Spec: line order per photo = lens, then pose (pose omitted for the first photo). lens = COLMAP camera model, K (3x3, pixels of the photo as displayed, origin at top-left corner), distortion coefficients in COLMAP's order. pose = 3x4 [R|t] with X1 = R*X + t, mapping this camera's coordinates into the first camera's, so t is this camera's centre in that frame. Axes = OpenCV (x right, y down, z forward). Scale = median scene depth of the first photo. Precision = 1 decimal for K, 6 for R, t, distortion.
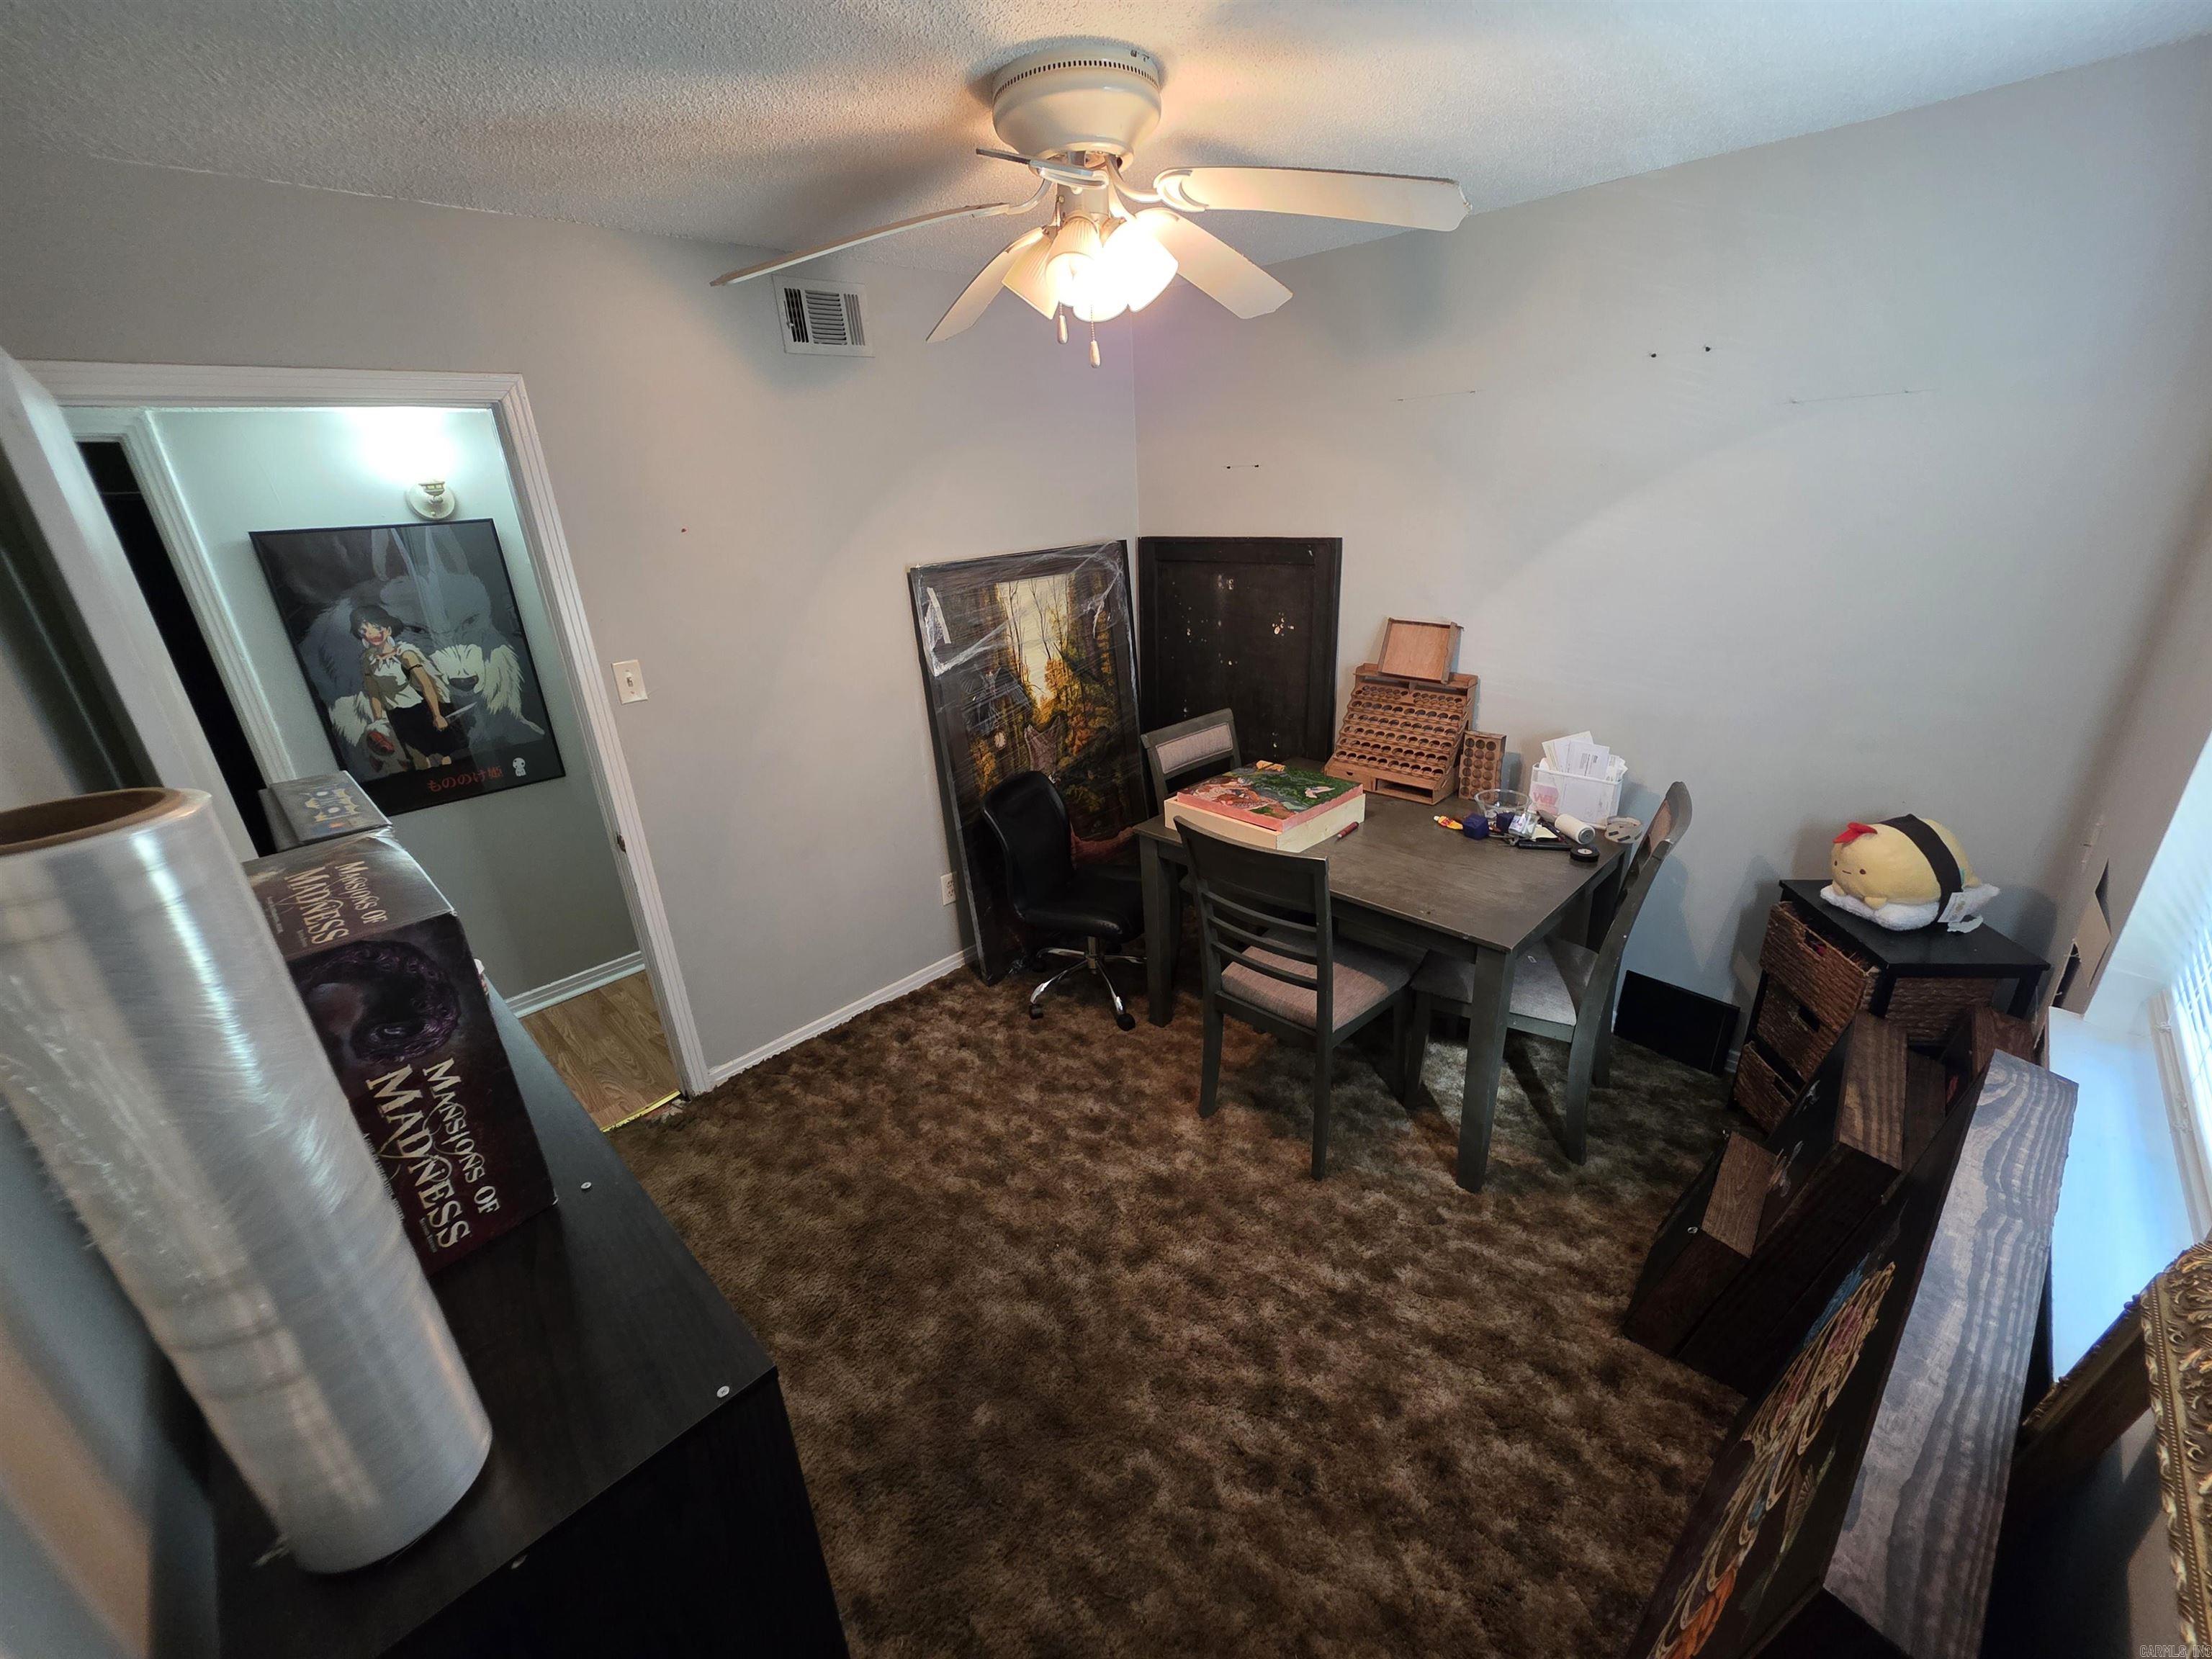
lens RADIAL K [[887.2, 0, 1108.8], [0, 887.2, 820.1], [0, 0, 1]] dist [0.004698, 0.000303]
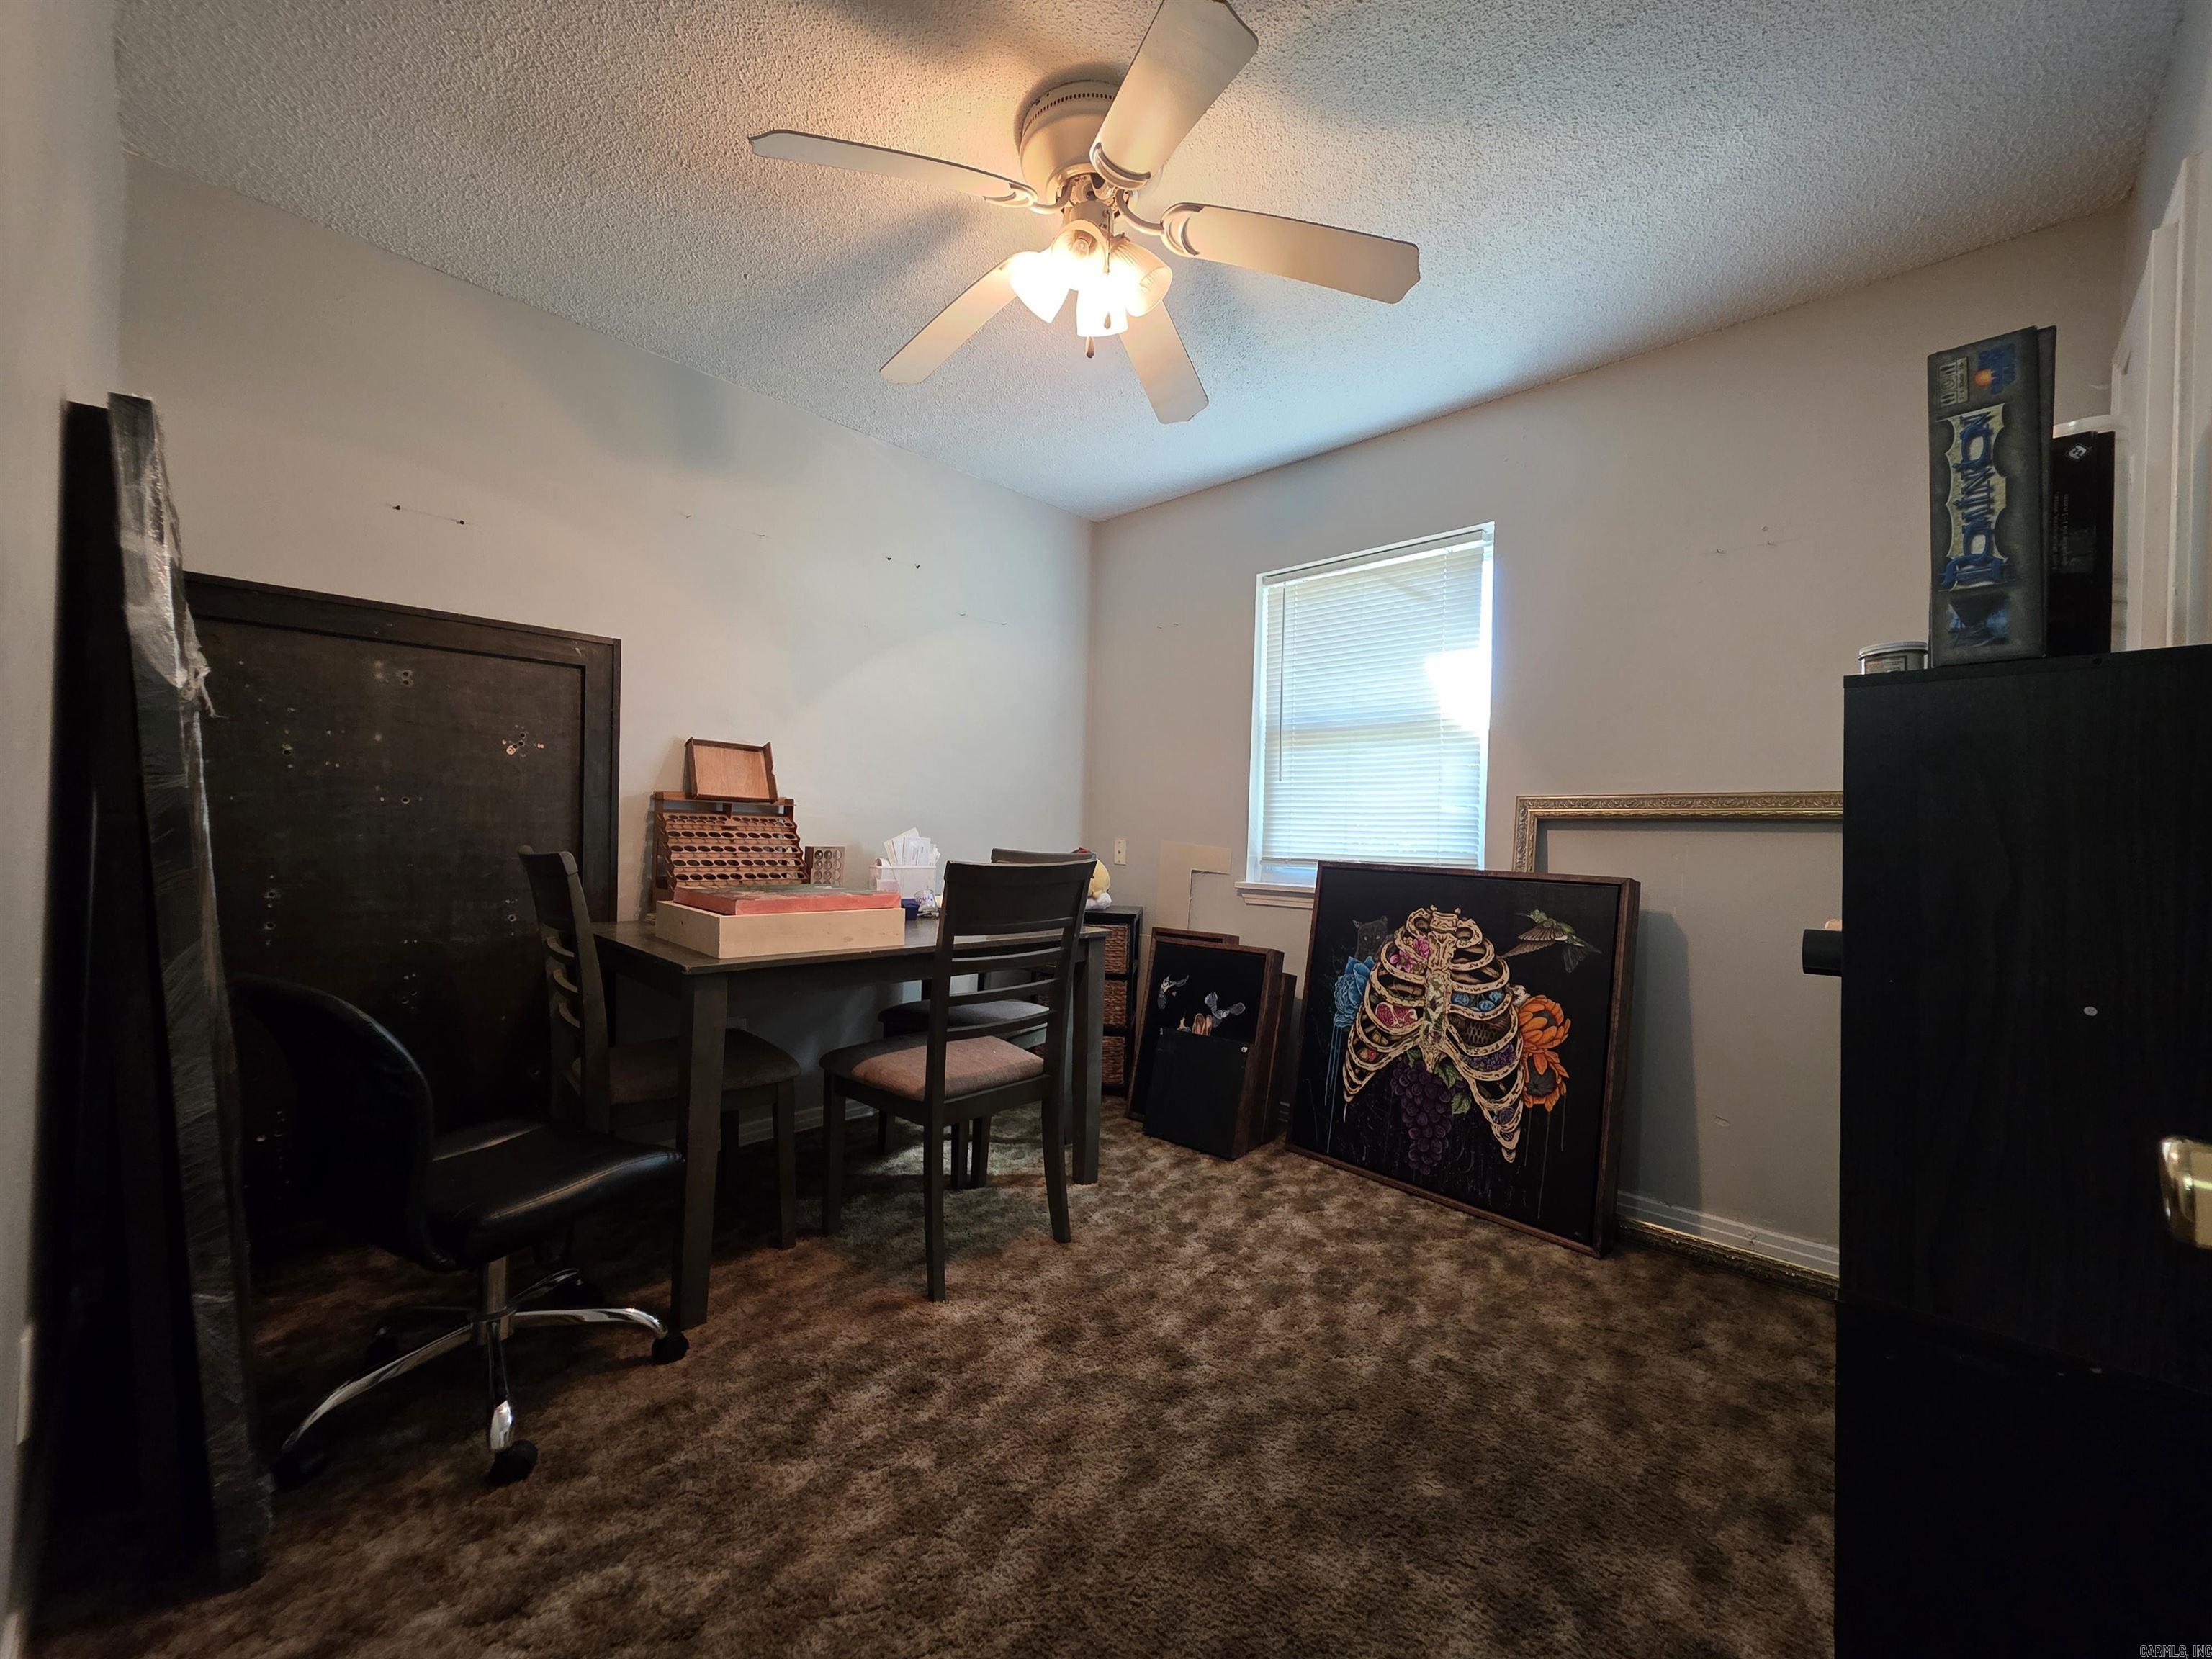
lens RADIAL K [[887.2, 0, 1109.7], [0, 887.2, 840.6], [0, 0, 1]] dist [0.004698, 0.000303]
pose [[-0.015108, 0.047015, 0.998780, -0.791335], [0.339378, 0.939837, -0.039107, 0.063240], [-0.940529, 0.338374, -0.030155, 0.923787]]
